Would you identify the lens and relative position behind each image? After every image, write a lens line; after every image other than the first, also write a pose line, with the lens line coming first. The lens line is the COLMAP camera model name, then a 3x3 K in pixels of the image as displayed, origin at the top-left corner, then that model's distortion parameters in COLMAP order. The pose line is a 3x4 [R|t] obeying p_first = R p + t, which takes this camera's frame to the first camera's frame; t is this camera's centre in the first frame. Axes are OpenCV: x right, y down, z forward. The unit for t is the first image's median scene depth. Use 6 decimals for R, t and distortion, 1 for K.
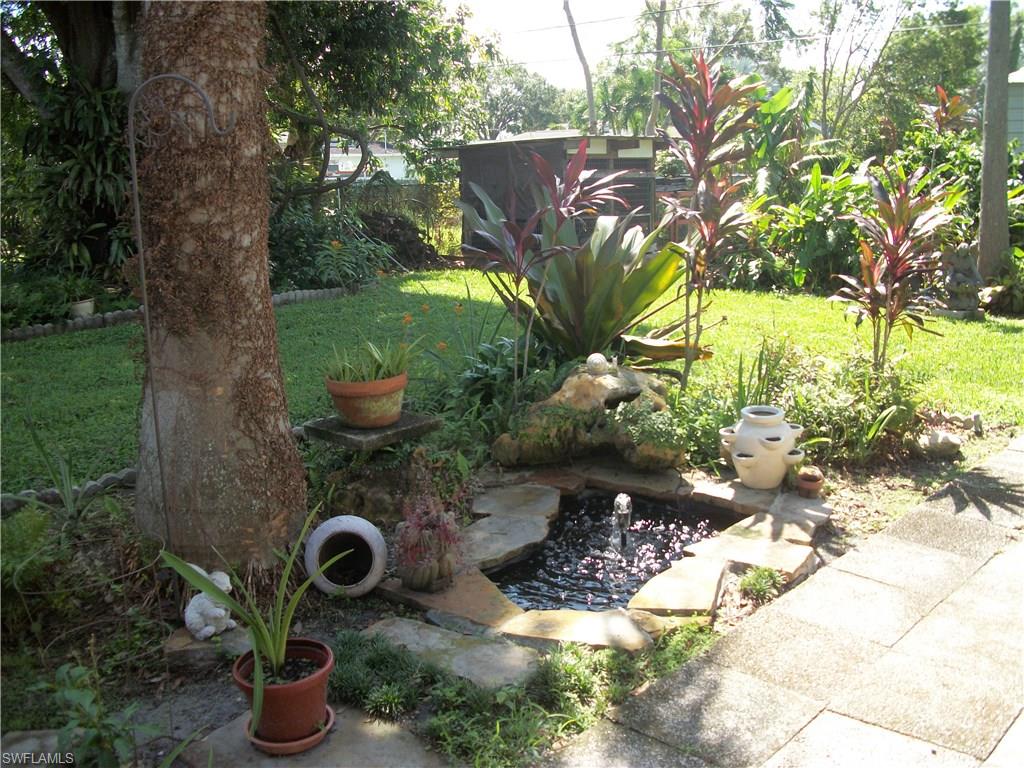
lens RADIAL K [[992.2, 0, 517.0], [0, 992.2, 384.6], [0, 0, 1]] dist [-0.116248, 0.000000]
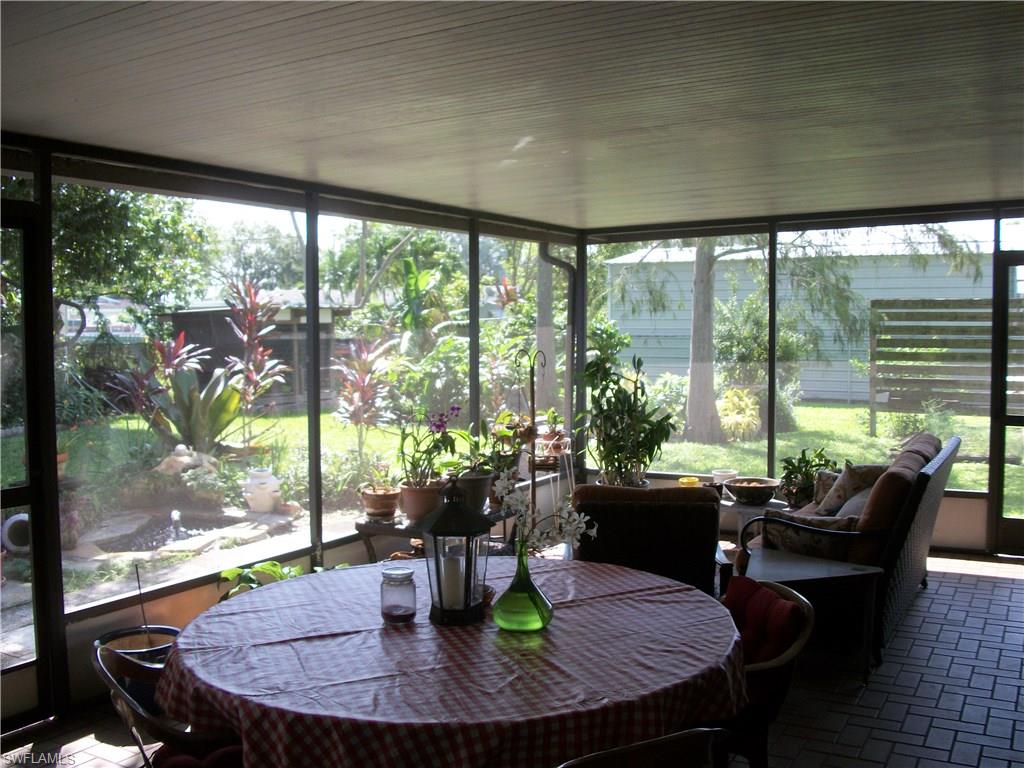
lens RADIAL K [[992.2, 0, 508.0], [0, 992.2, 380.8], [0, 0, 1]] dist [-0.116248, 0.000000]
pose [[0.974543, -0.002739, 0.224184, 0.080293], [0.037925, 0.987529, -0.152798, 0.045350], [-0.220970, 0.157410, 0.962494, -0.262627]]
